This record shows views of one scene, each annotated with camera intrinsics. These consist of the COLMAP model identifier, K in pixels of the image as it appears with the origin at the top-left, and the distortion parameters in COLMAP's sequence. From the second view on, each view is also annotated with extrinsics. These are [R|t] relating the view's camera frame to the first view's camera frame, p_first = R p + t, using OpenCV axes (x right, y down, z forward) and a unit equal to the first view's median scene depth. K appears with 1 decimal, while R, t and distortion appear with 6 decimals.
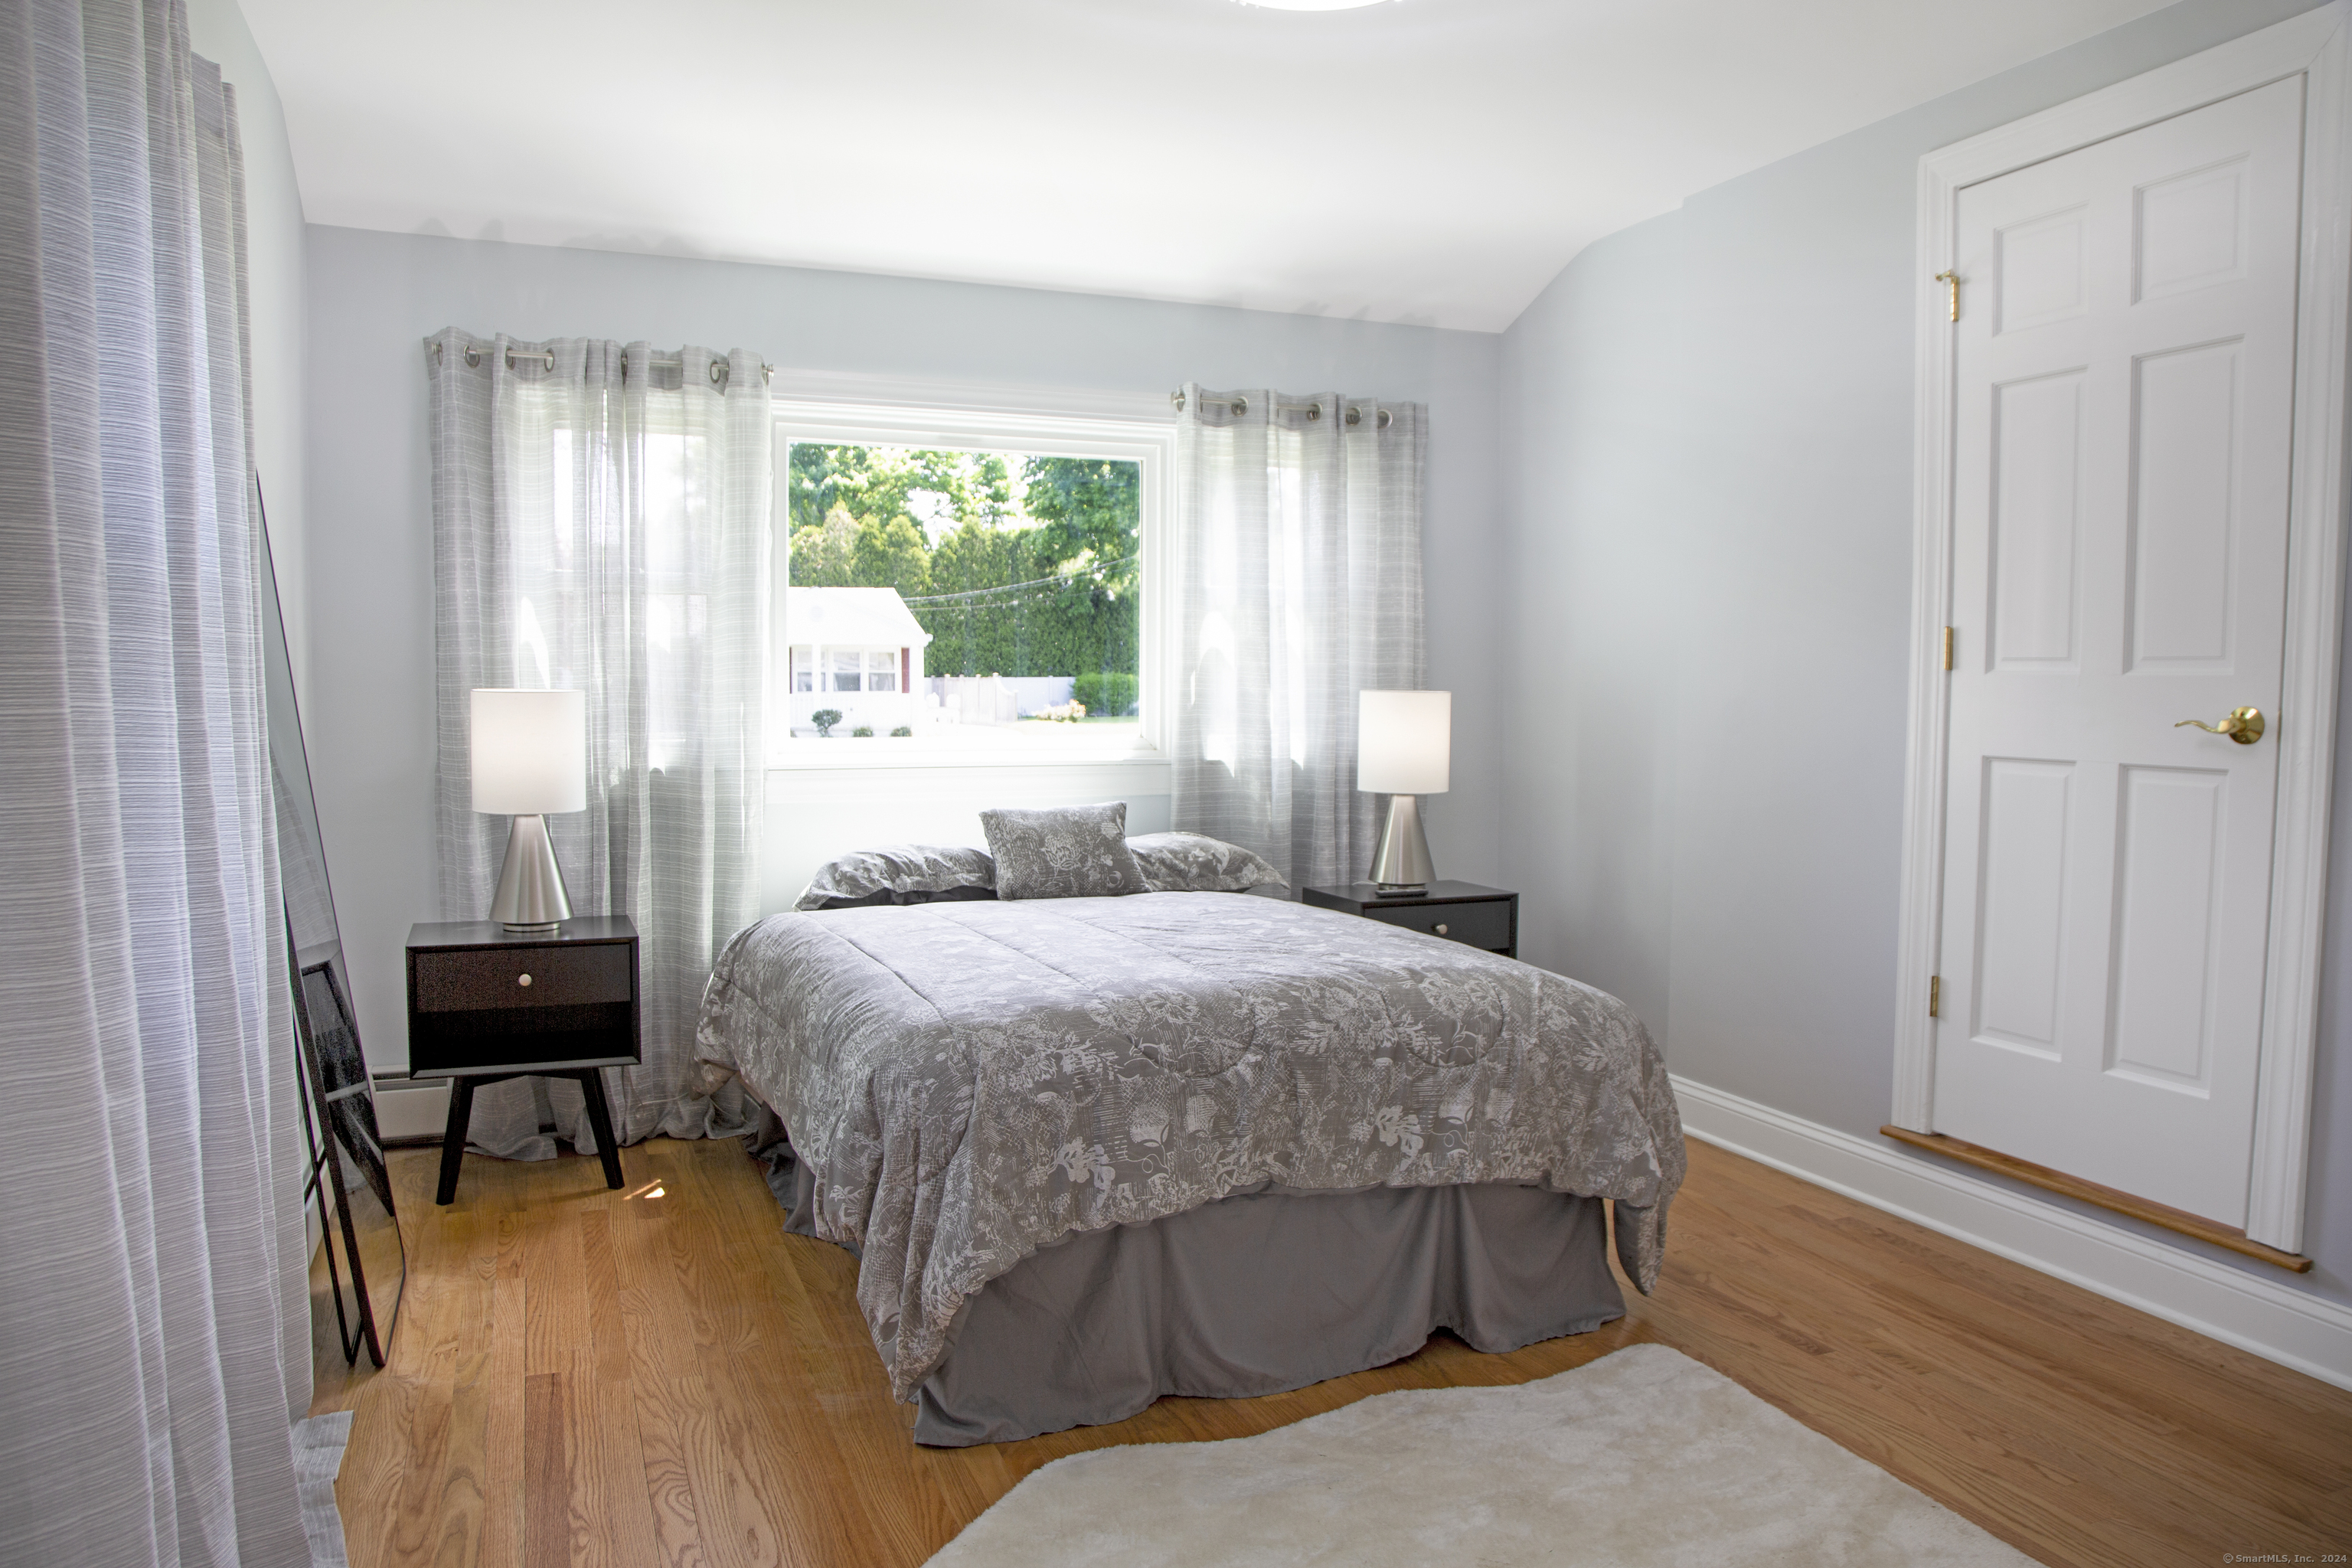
lens RADIAL K [[1648.3, 0, 1162.5], [0, 1648.3, 791.7], [0, 0, 1]] dist [-0.093209, 0.036079]
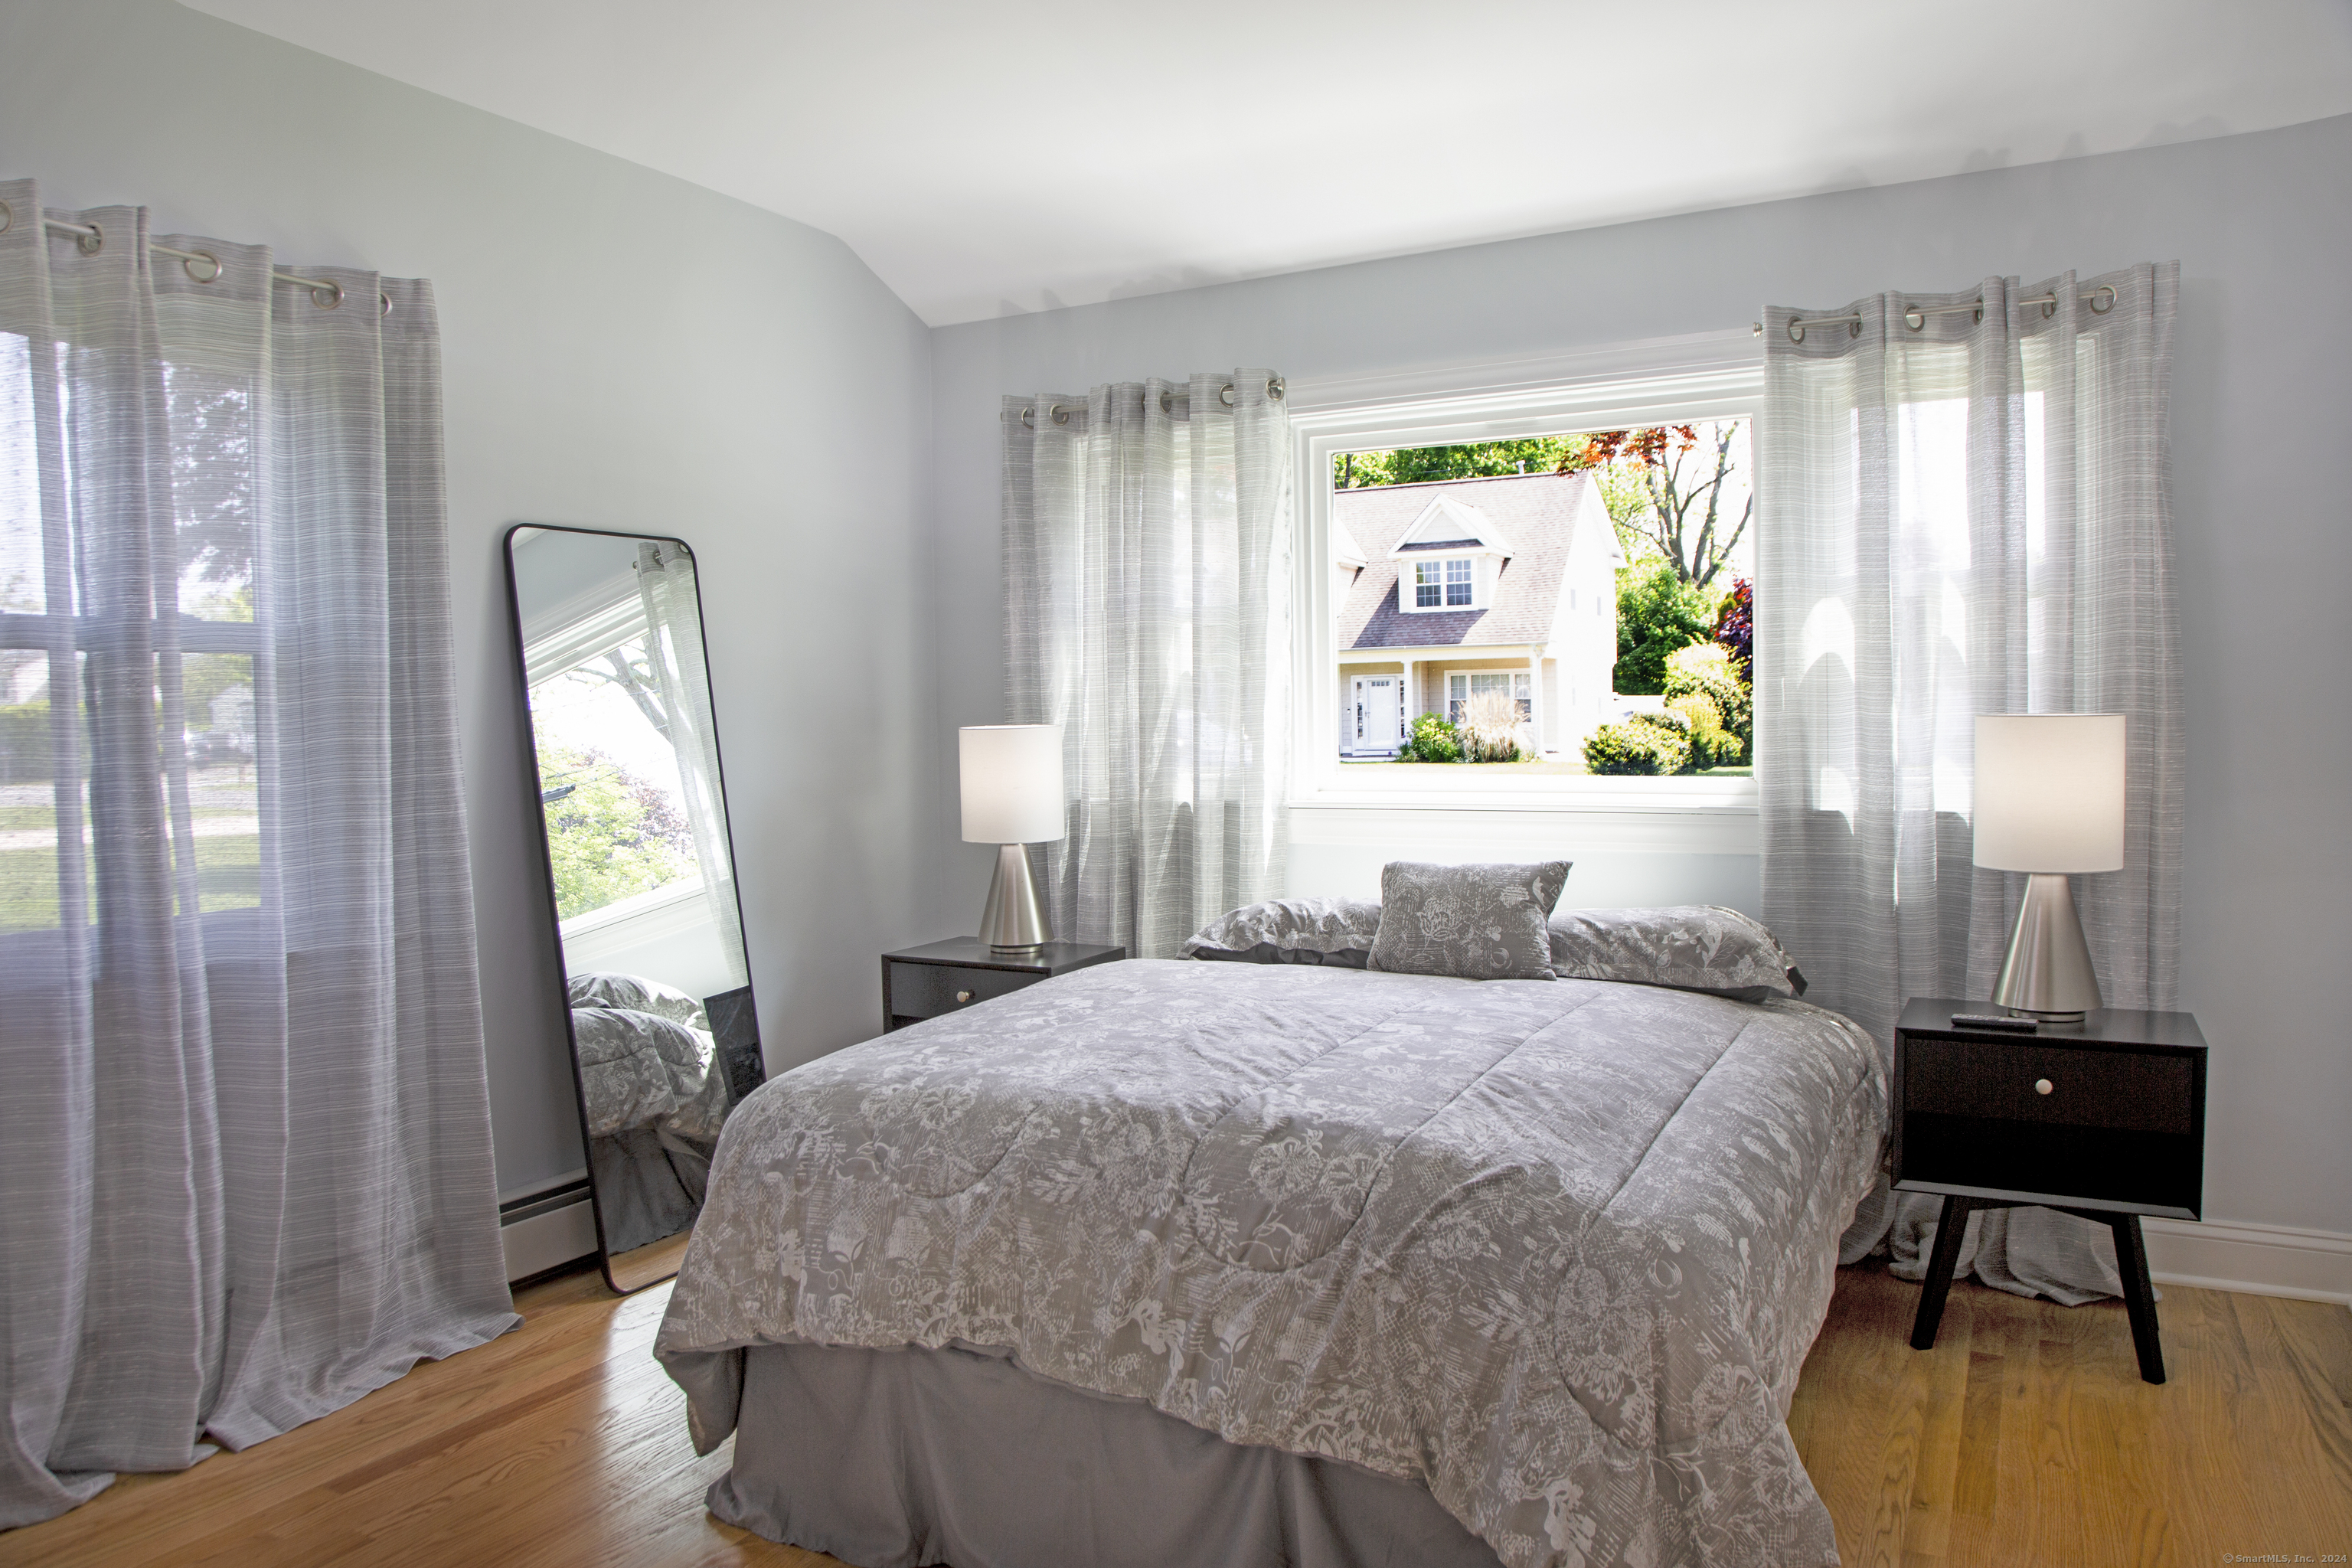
lens RADIAL K [[1648.3, 0, 1170.8], [0, 1648.3, 774.8], [0, 0, 1]] dist [-0.093209, 0.036079]
pose [[0.622177, 0.015295, -0.782727, 0.498525], [-0.032764, 0.999442, -0.006514, -0.025272], [0.782191, 0.029698, 0.622331, 0.387490]]
